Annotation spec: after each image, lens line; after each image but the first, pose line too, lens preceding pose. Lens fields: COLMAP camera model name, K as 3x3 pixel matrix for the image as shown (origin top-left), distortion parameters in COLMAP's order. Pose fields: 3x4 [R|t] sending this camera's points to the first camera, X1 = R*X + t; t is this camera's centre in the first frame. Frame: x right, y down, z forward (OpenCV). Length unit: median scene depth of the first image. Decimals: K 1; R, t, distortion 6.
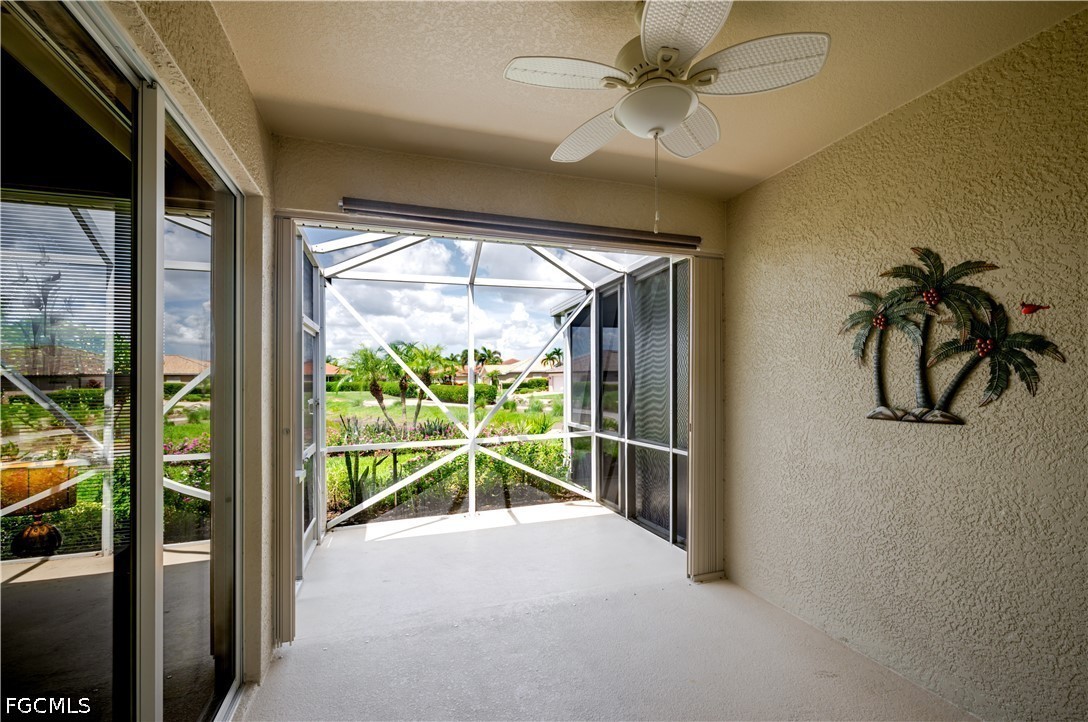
lens RADIAL K [[471.3, 0, 562.2], [0, 471.3, 379.0], [0, 0, 1]] dist [-0.000945, 0.000383]
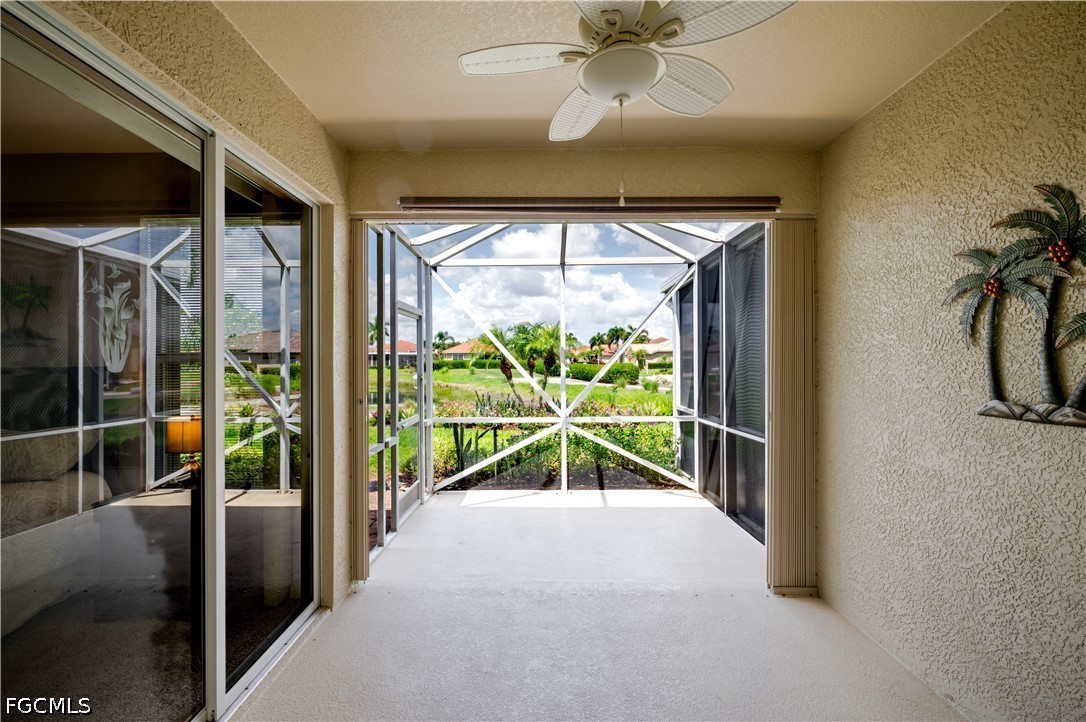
lens RADIAL K [[483.6, 0, 543.0], [0, 483.6, 361.0], [0, 0, 1]] dist [-0.000927, 0.000046]
pose [[0.939002, 0.010863, -0.343741, 0.214647], [-0.008930, 0.999934, 0.007206, -0.002540], [0.343797, -0.003697, 0.939037, 0.019203]]
